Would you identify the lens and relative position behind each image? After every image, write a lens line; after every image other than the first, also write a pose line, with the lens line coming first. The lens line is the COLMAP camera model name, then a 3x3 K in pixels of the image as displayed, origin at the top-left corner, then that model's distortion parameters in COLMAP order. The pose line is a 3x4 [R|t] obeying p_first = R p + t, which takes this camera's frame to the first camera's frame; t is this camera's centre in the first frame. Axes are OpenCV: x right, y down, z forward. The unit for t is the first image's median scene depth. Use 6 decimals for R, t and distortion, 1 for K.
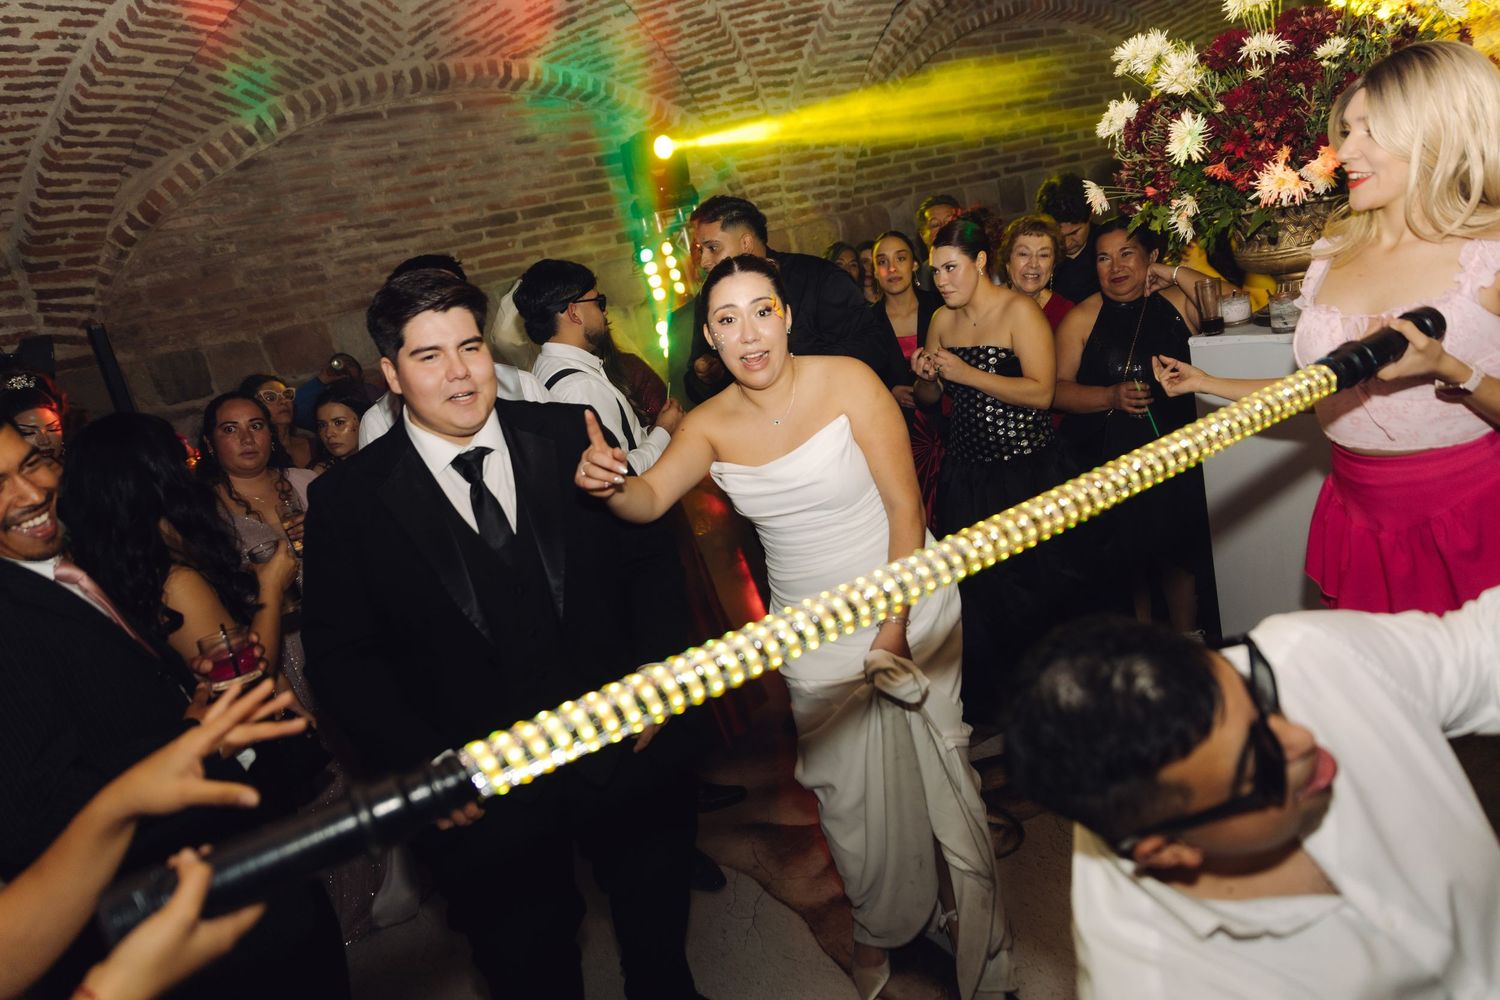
lens RADIAL K [[992.6, 0, 754.8], [0, 992.6, 495.7], [0, 0, 1]] dist [0.002765, -0.006461]
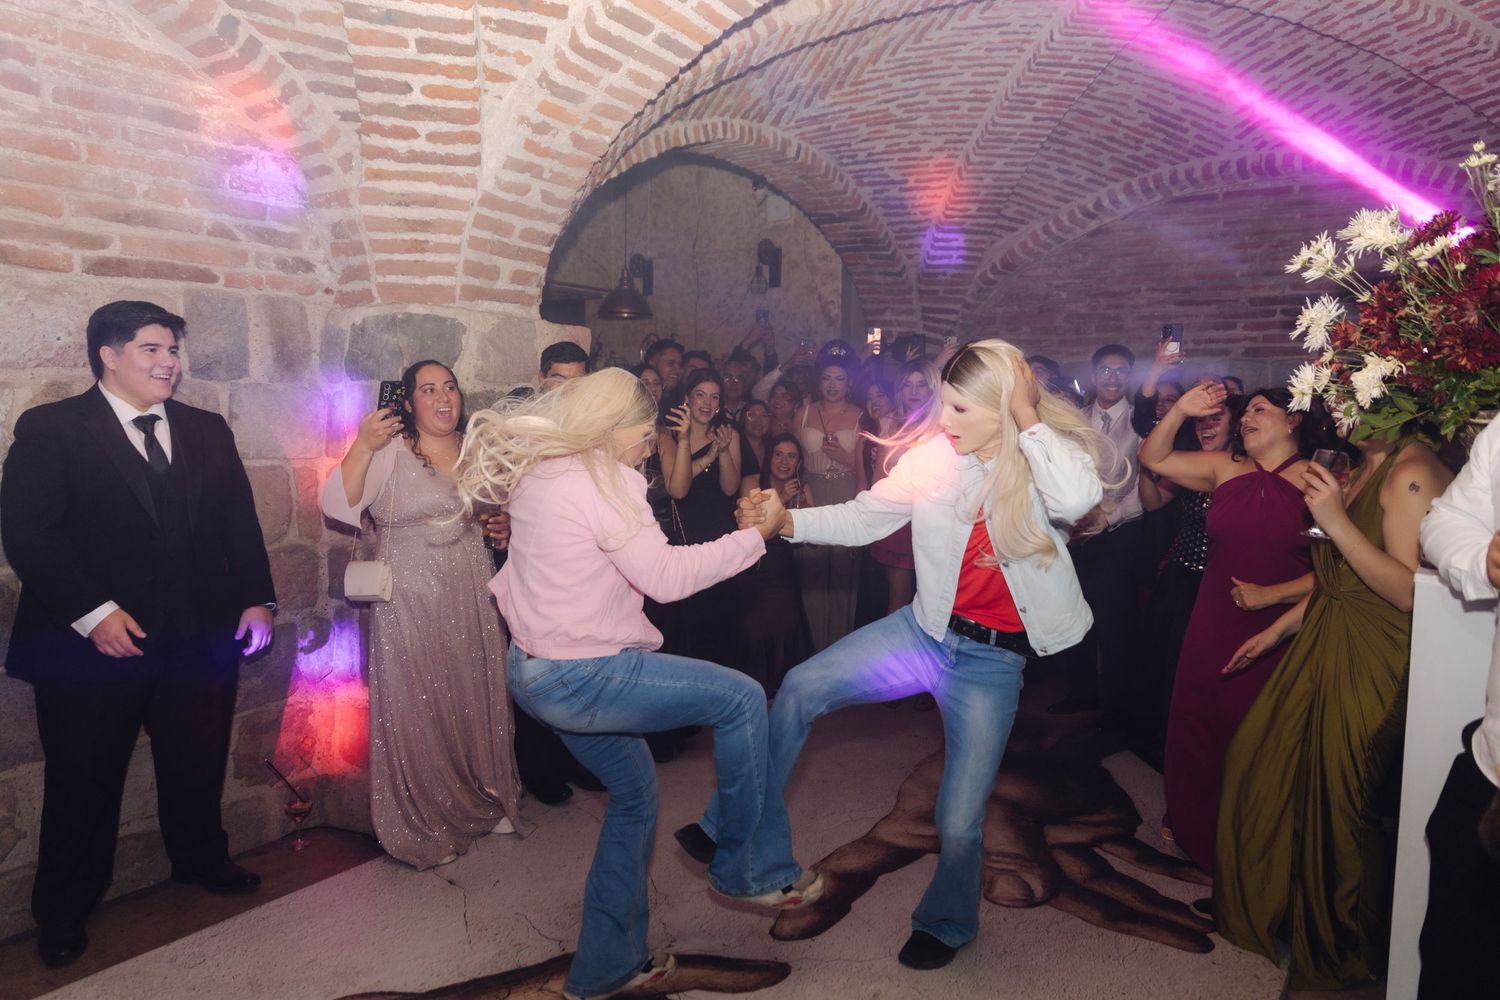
lens RADIAL K [[985.7, 0, 750.0], [0, 985.7, 500.0], [0, 0, 1]] dist [0.005470, -0.006146]
pose [[0.448824, 0.298994, -0.842116, 0.485027], [-0.315132, 0.934781, 0.163938, -0.086106], [0.836211, 0.191798, 0.513775, 0.048319]]
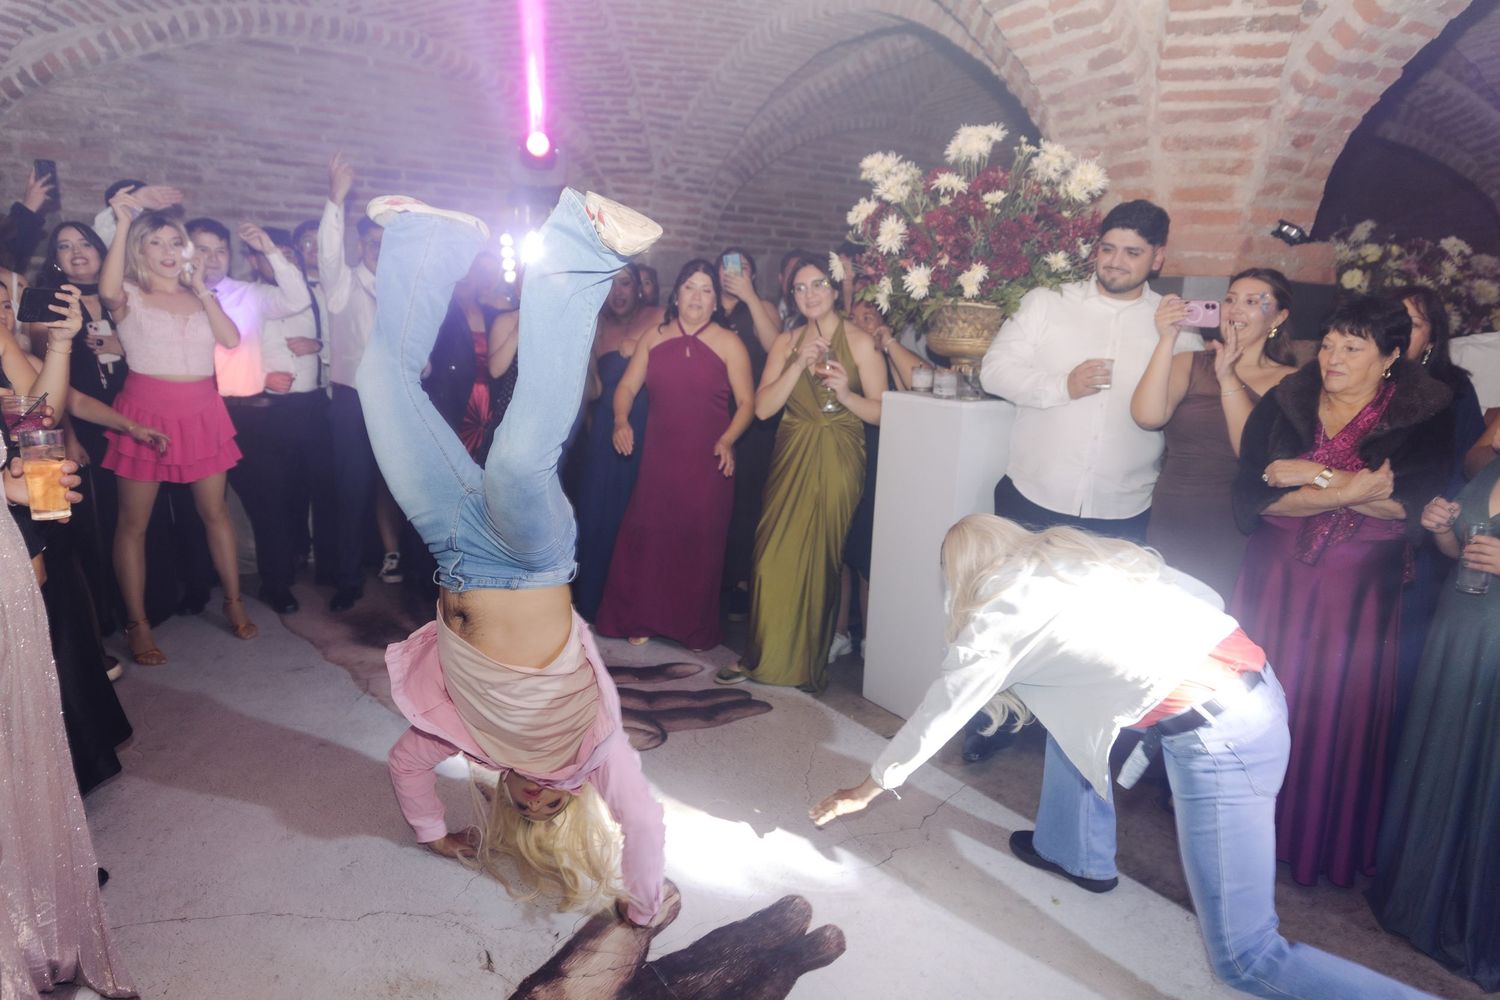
lens RADIAL K [[985.7, 0, 750.0], [0, 985.7, 500.0], [0, 0, 1]] dist [0.005470, -0.006146]
pose [[0.964157, 0.226221, 0.138654, 0.069849], [-0.220018, 0.973725, -0.058746, 0.051249], [-0.148301, 0.026134, 0.988597, -0.132136]]
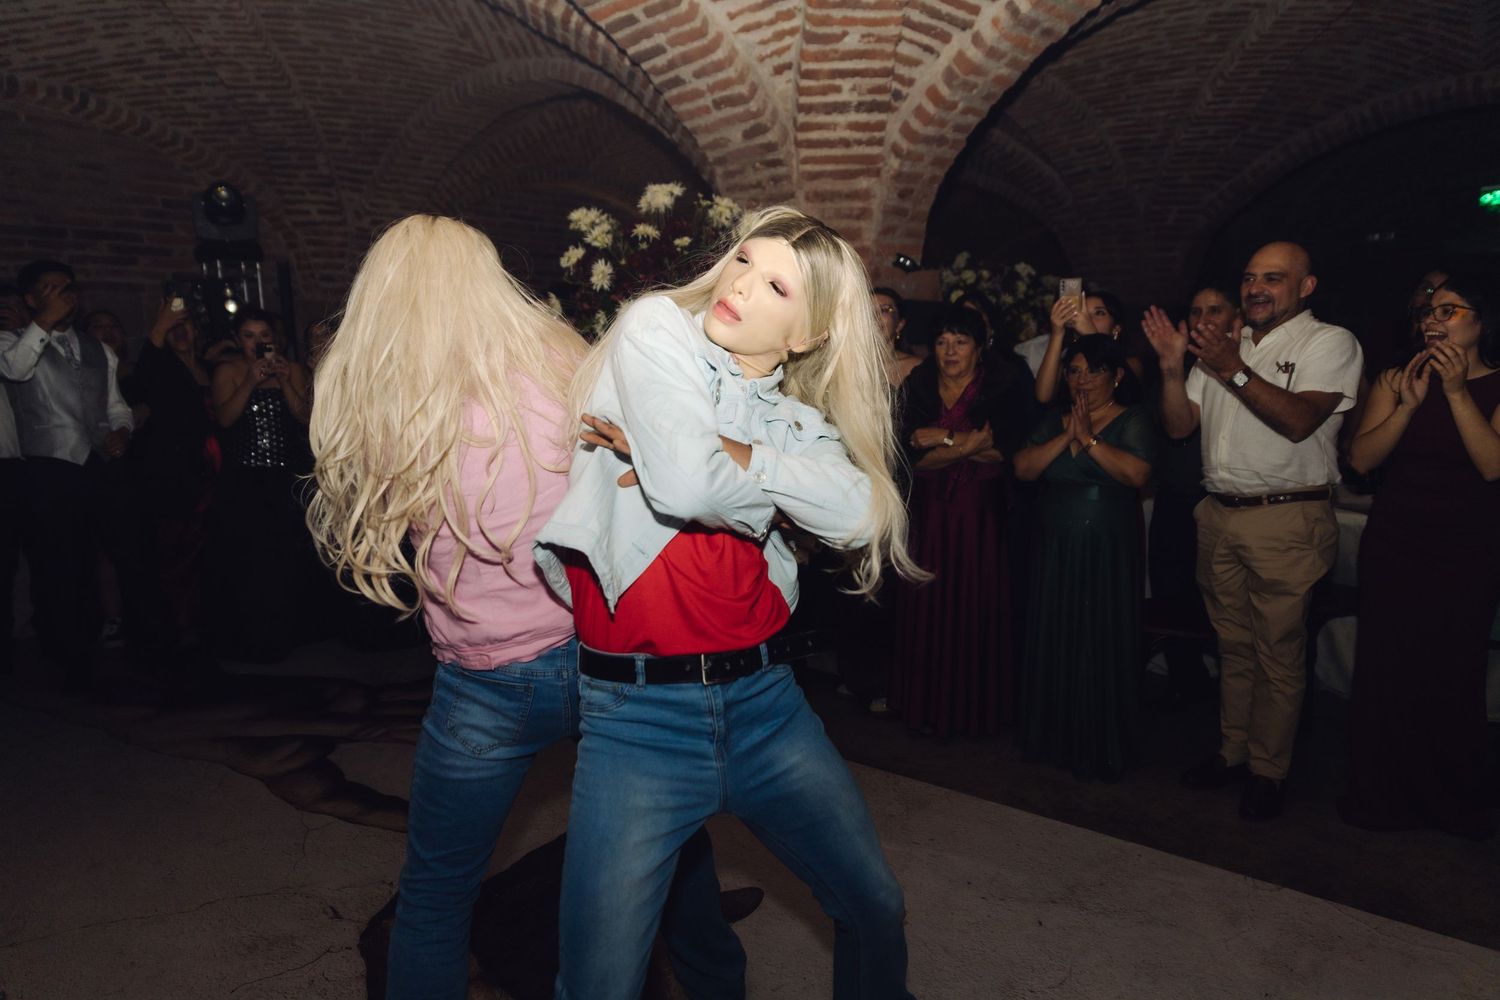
lens RADIAL K [[988.7, 0, 750.0], [0, 988.7, 500.0], [0, 0, 1]] dist [0.003549, -0.006478]
pose [[0.902402, 0.134821, 0.409260, 0.021849], [-0.081664, 0.986089, -0.144777, 0.099128], [-0.423086, 0.097225, 0.900858, -0.238530]]
